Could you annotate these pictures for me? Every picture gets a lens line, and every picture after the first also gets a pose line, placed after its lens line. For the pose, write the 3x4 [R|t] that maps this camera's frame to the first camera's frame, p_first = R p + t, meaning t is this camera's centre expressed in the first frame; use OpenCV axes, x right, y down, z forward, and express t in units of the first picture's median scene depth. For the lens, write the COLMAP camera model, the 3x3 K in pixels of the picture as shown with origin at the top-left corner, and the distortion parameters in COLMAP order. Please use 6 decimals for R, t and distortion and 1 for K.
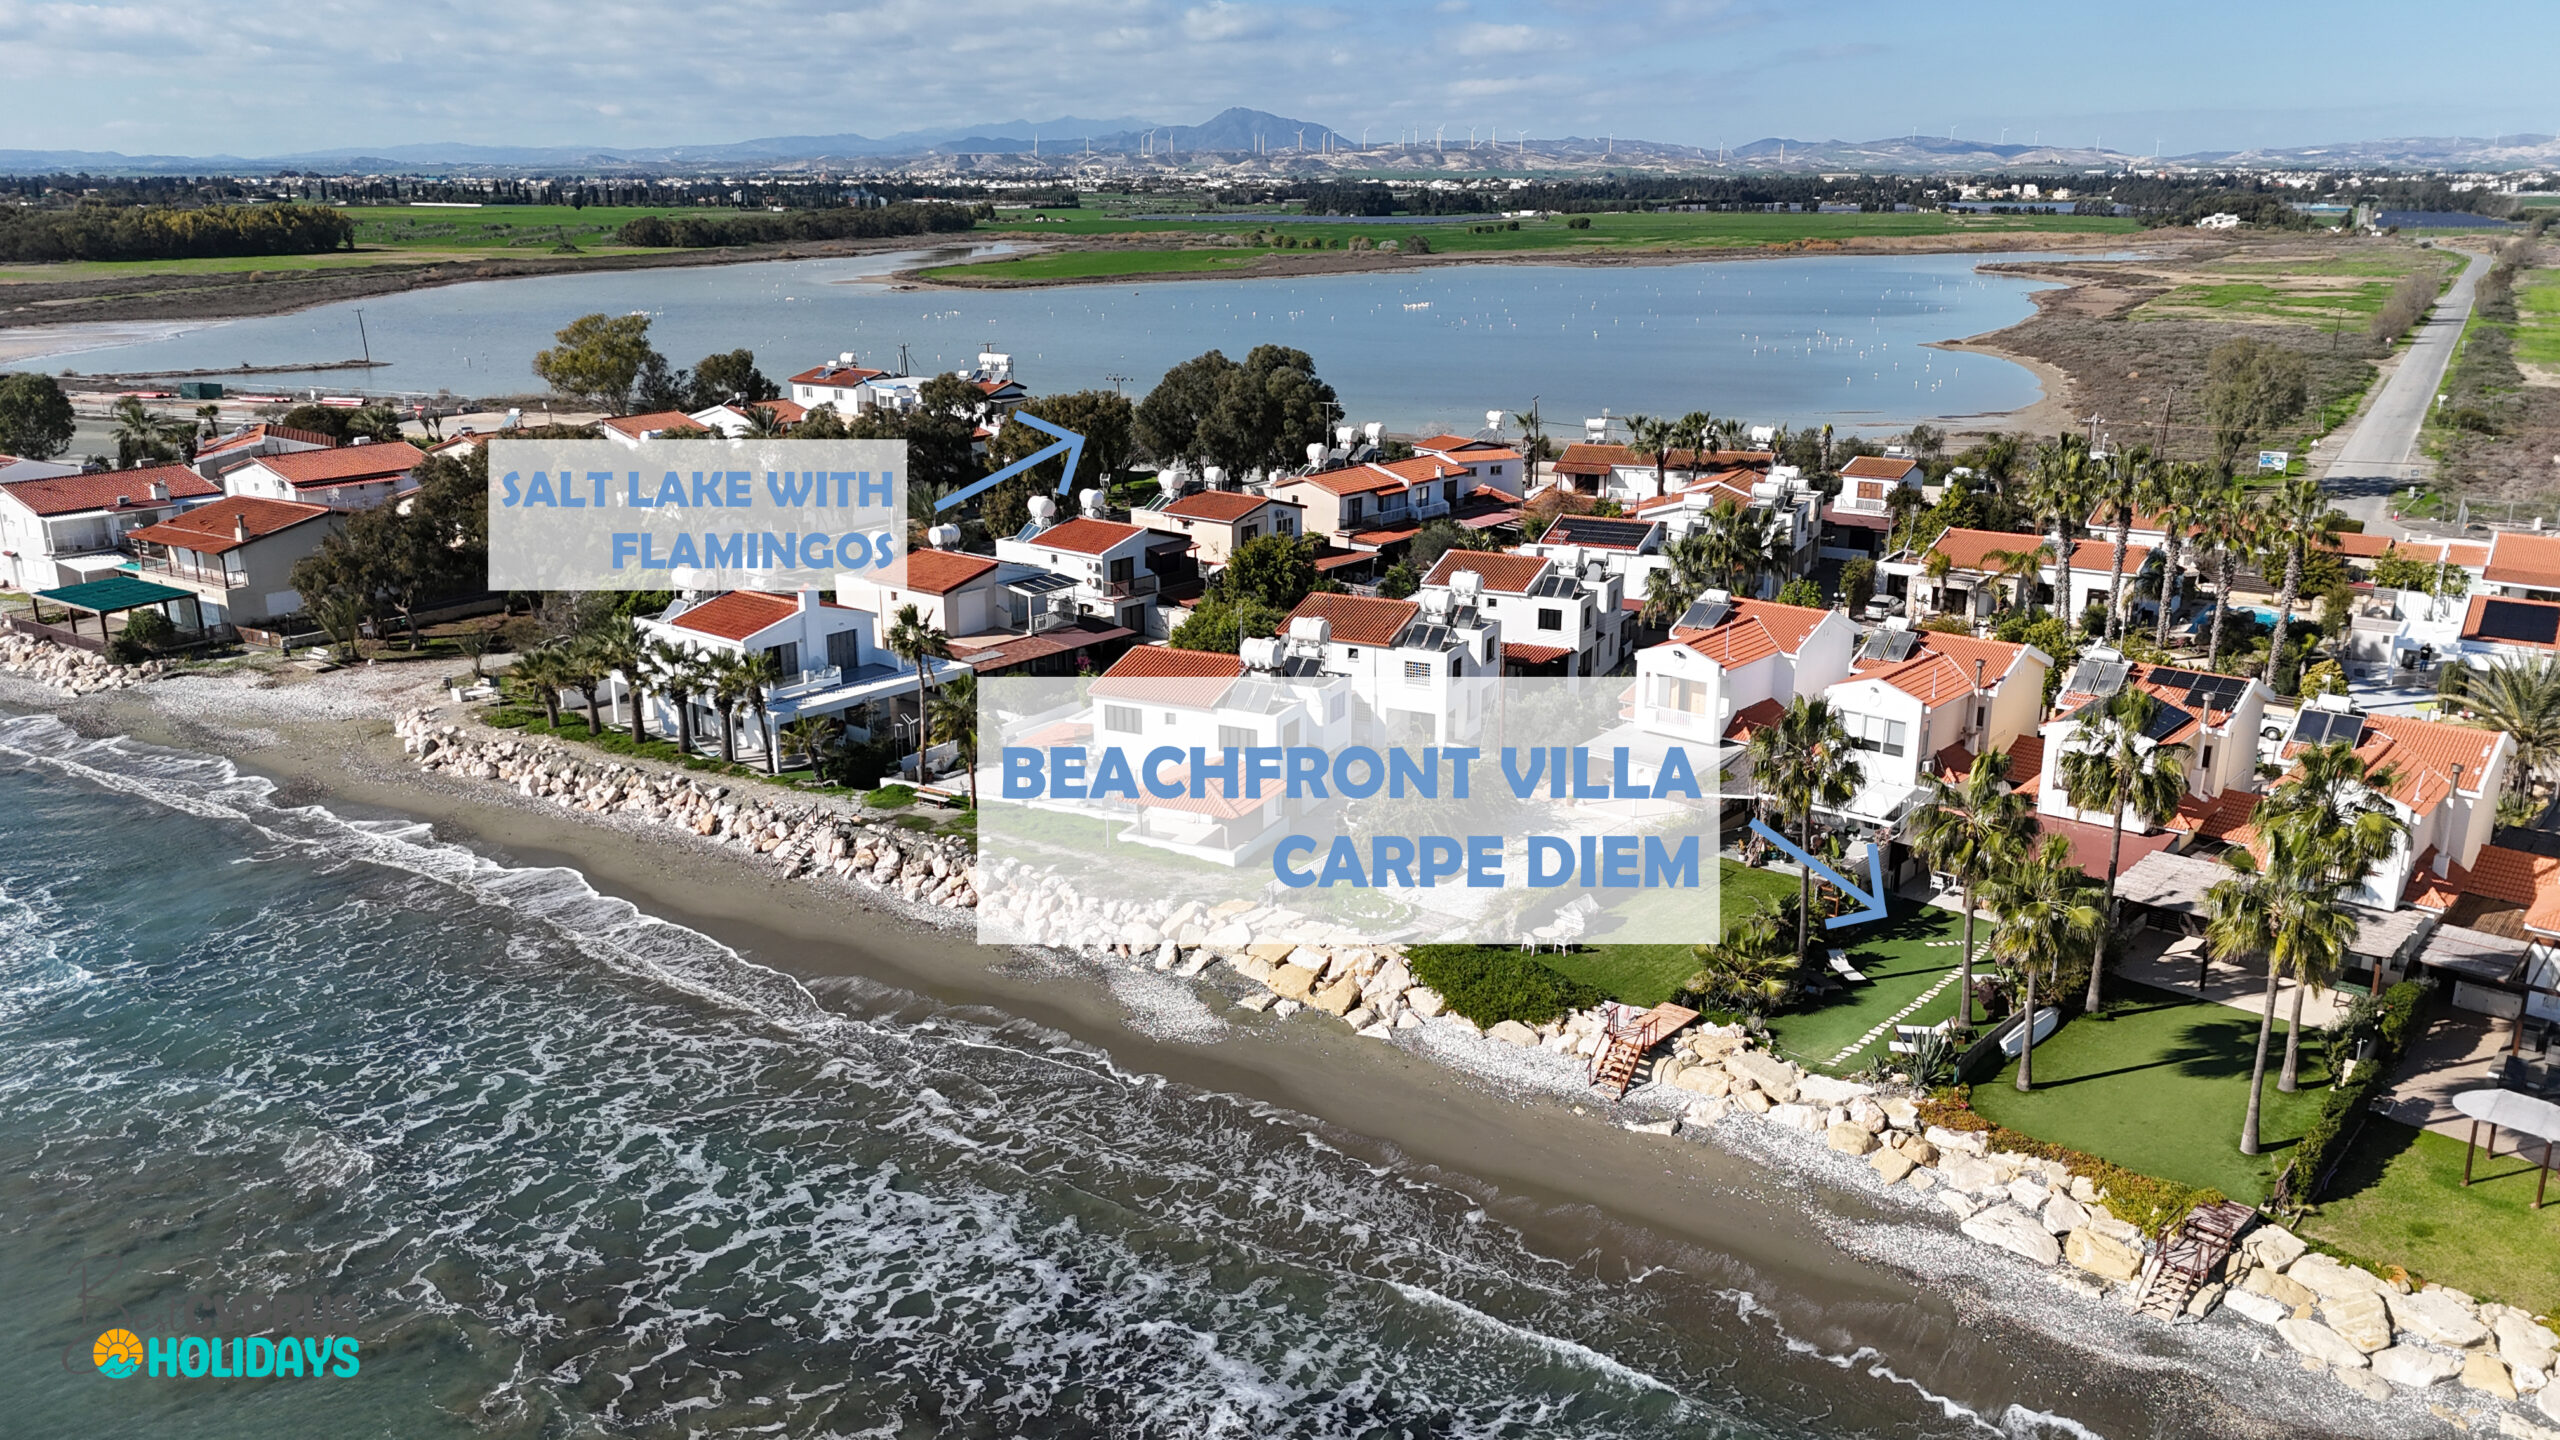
lens RADIAL K [[1888.9, 0, 1285.7], [0, 1888.9, 686.3], [0, 0, 1]] dist [0.072699, -0.083298]
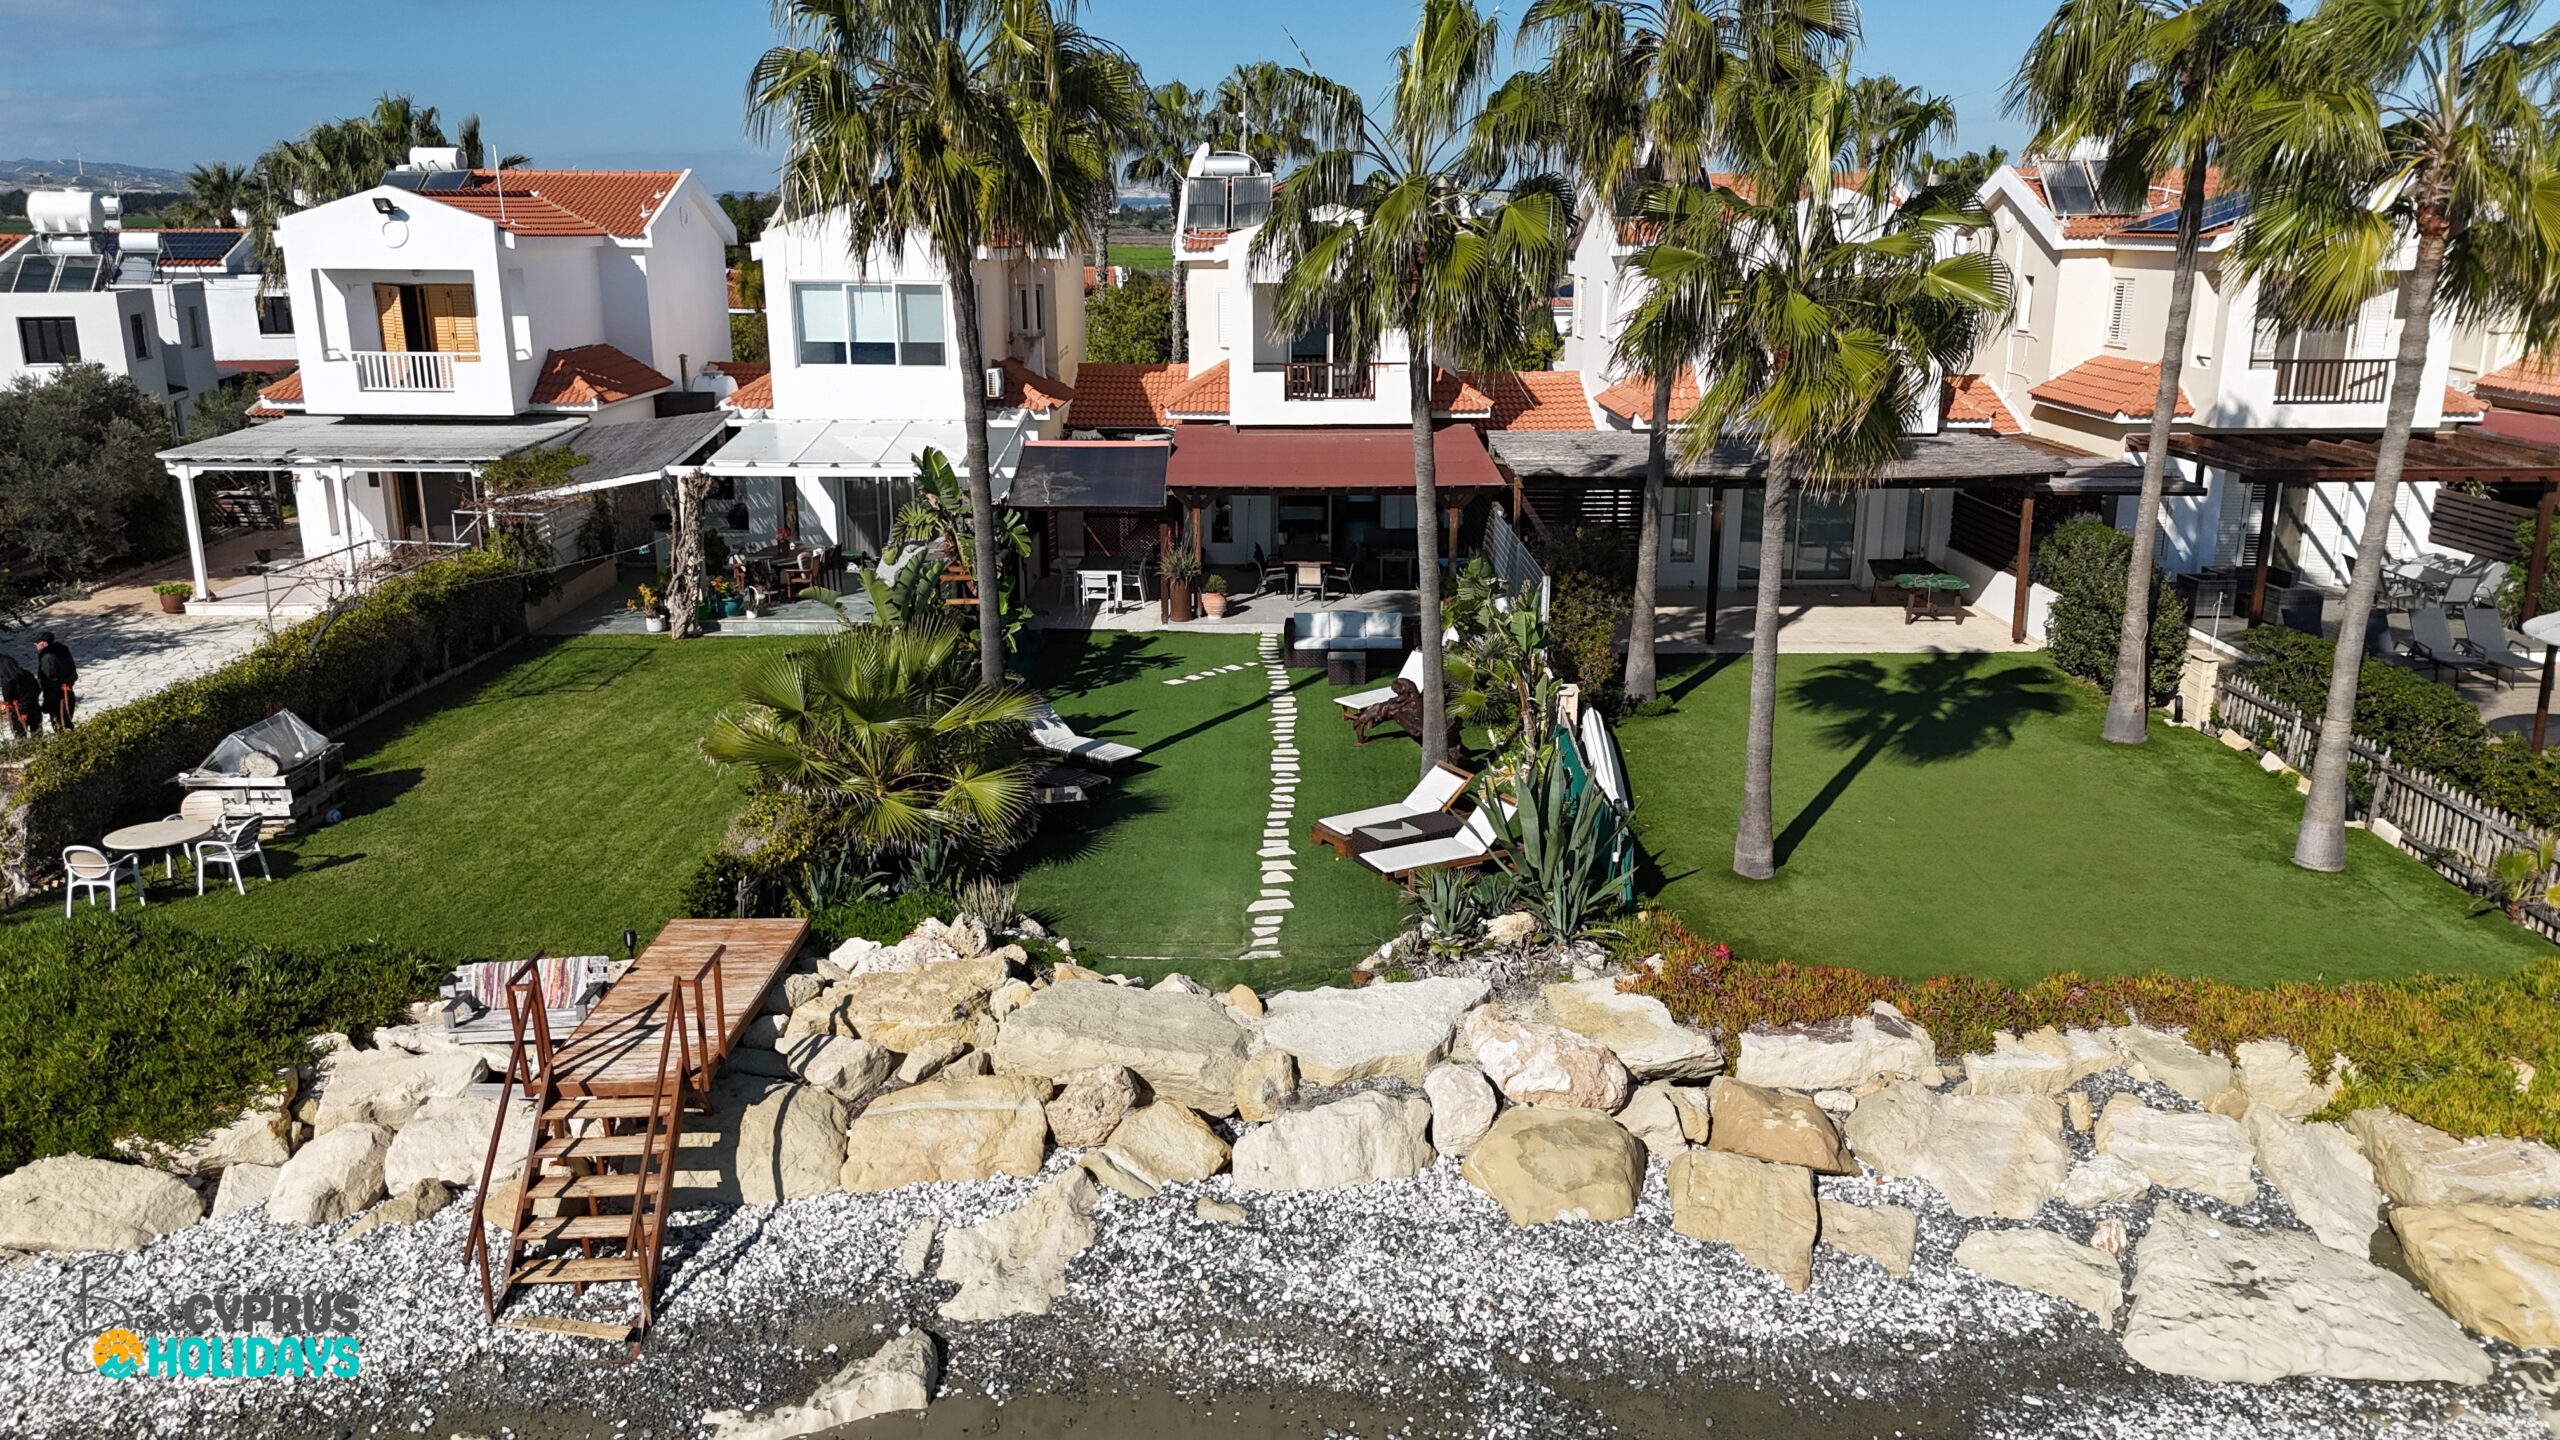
lens RADIAL K [[1888.9, 0, 1285.7], [0, 1888.9, 686.3], [0, 0, 1]] dist [0.072699, -0.083298]
pose [[0.759641, -0.157228, 0.631051, 0.074839], [0.167987, 0.984844, 0.043157, 0.106671], [-0.628272, 0.073224, 0.774540, 0.567232]]
